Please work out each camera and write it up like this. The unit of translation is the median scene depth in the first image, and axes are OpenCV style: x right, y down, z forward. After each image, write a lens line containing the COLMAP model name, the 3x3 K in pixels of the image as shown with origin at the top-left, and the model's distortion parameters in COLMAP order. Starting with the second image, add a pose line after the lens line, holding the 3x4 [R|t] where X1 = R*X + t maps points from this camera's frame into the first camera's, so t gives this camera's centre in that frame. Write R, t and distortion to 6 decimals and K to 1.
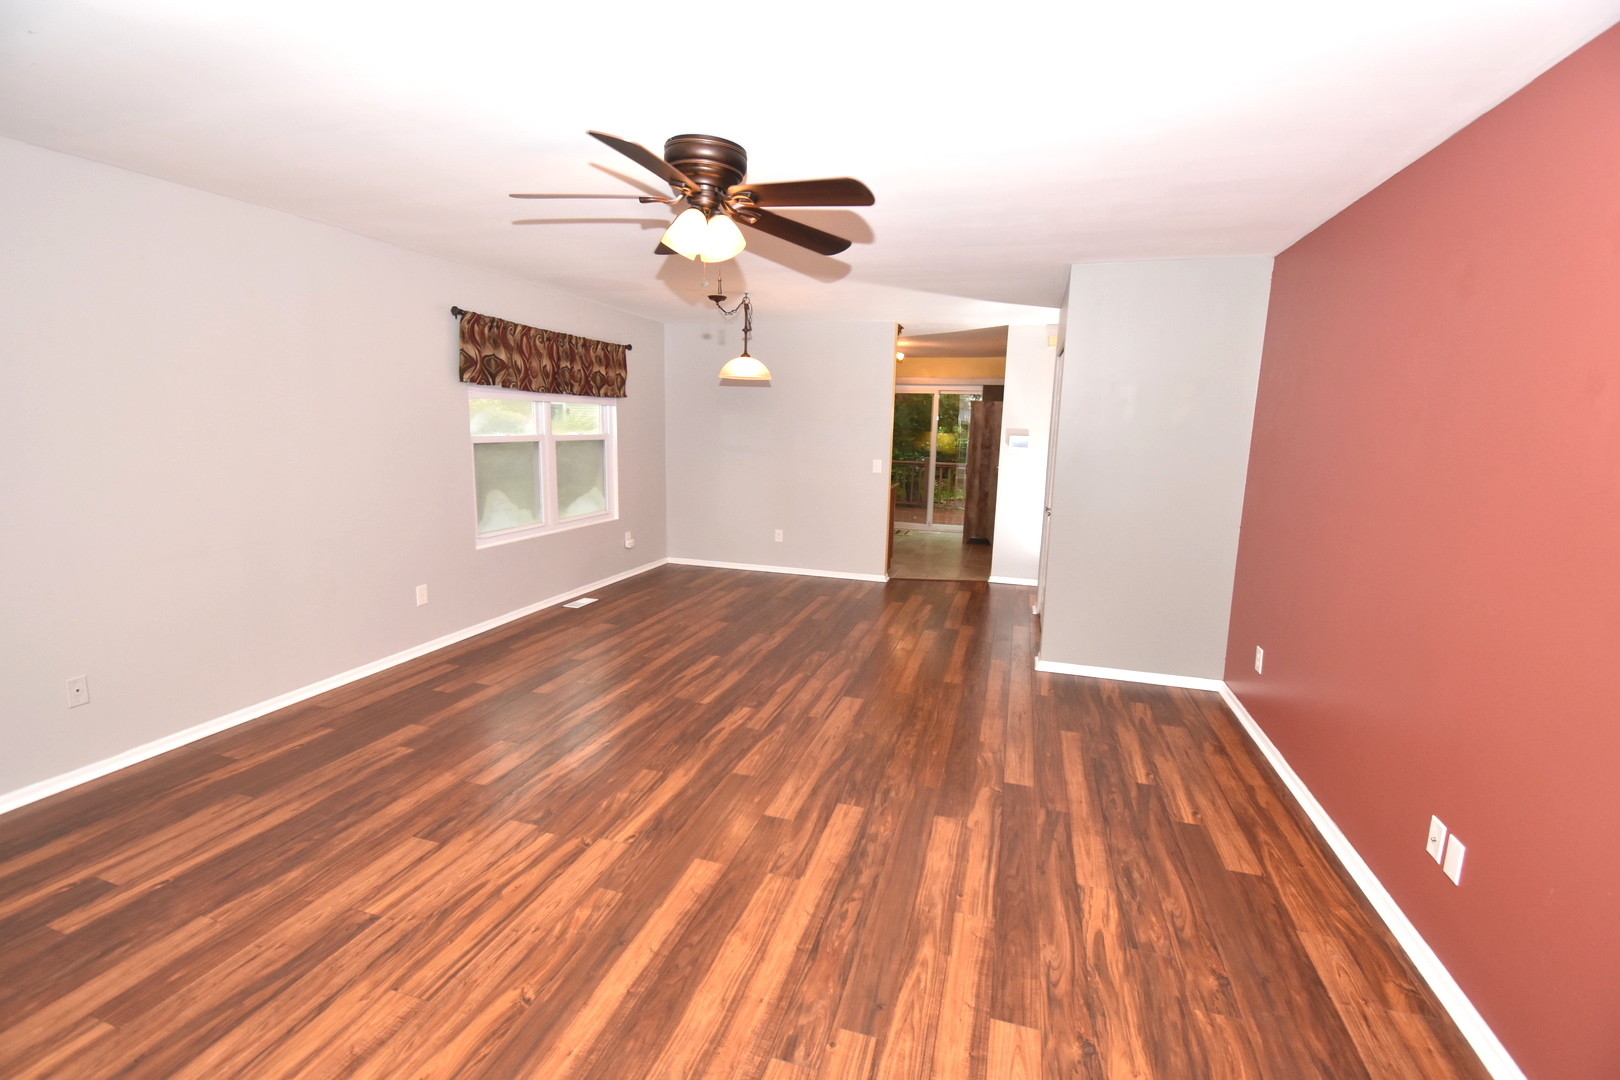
lens RADIAL K [[716.7, 0, 810.0], [0, 716.7, 540.0], [0, 0, 1]] dist [0.001901, -0.006252]
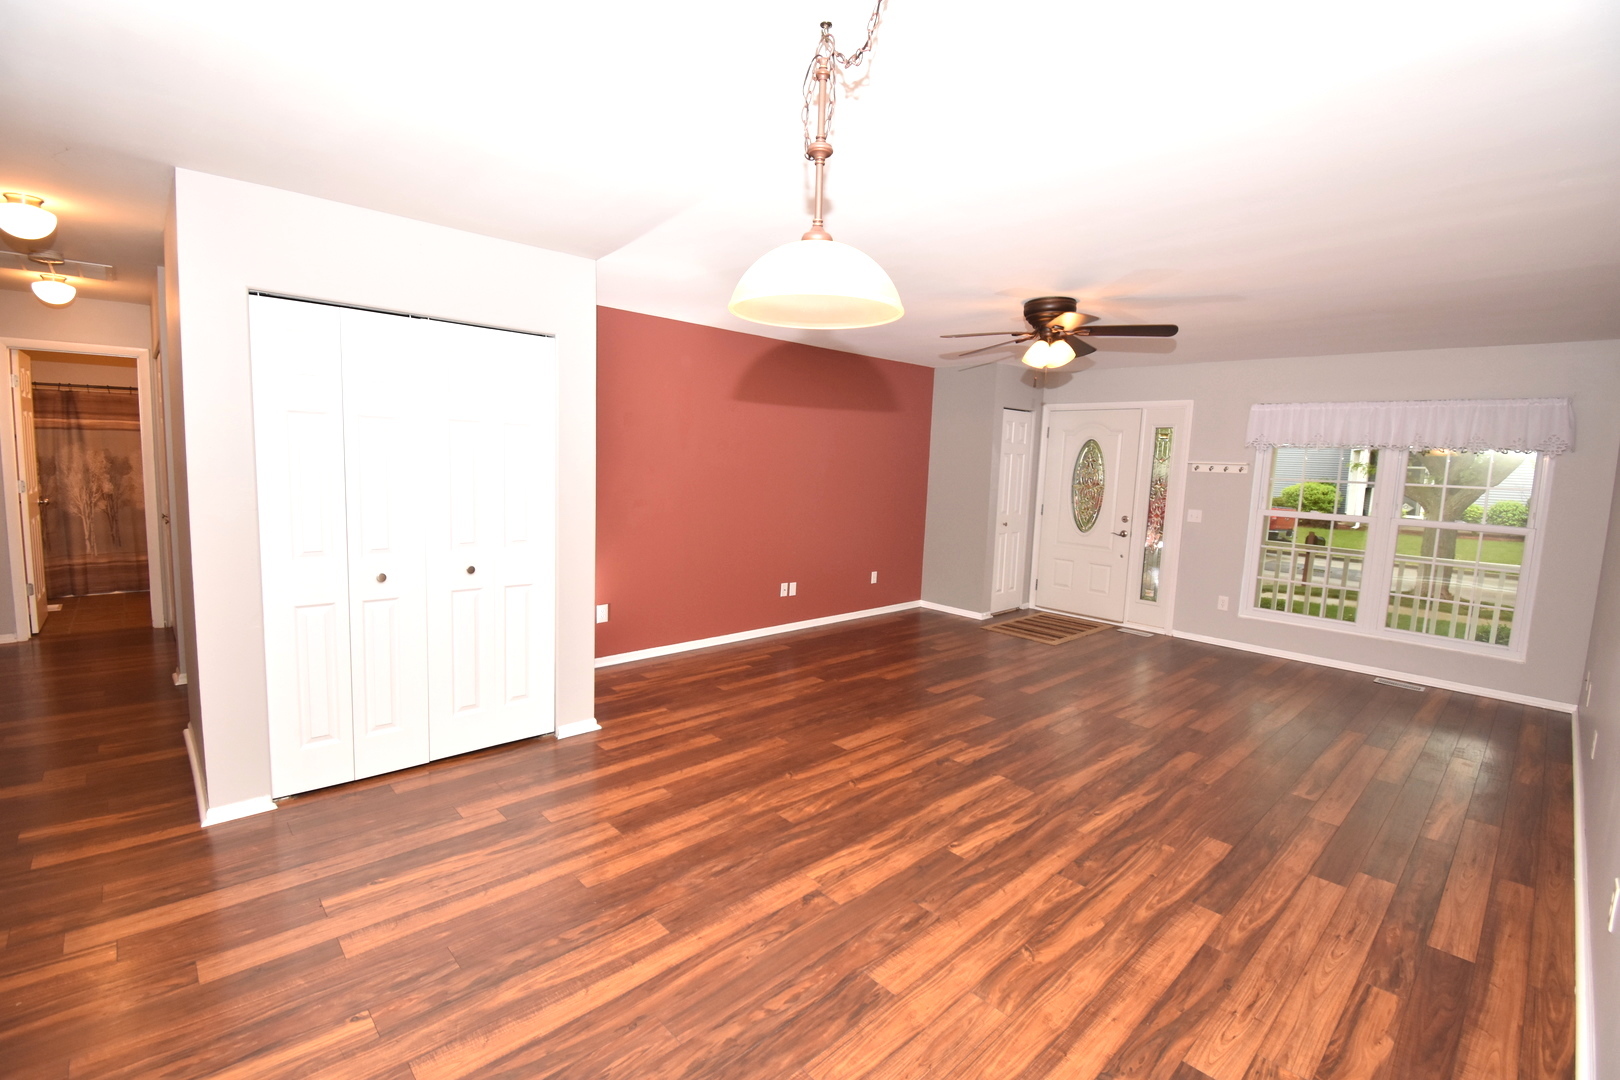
lens RADIAL K [[716.7, 0, 810.0], [0, 716.7, 540.0], [0, 0, 1]] dist [0.001901, -0.006252]
pose [[-0.865173, -0.116807, 0.487680, -0.332760], [0.019960, 0.963702, 0.266232, -0.292368], [-0.501076, 0.240070, -0.831438, 1.733389]]
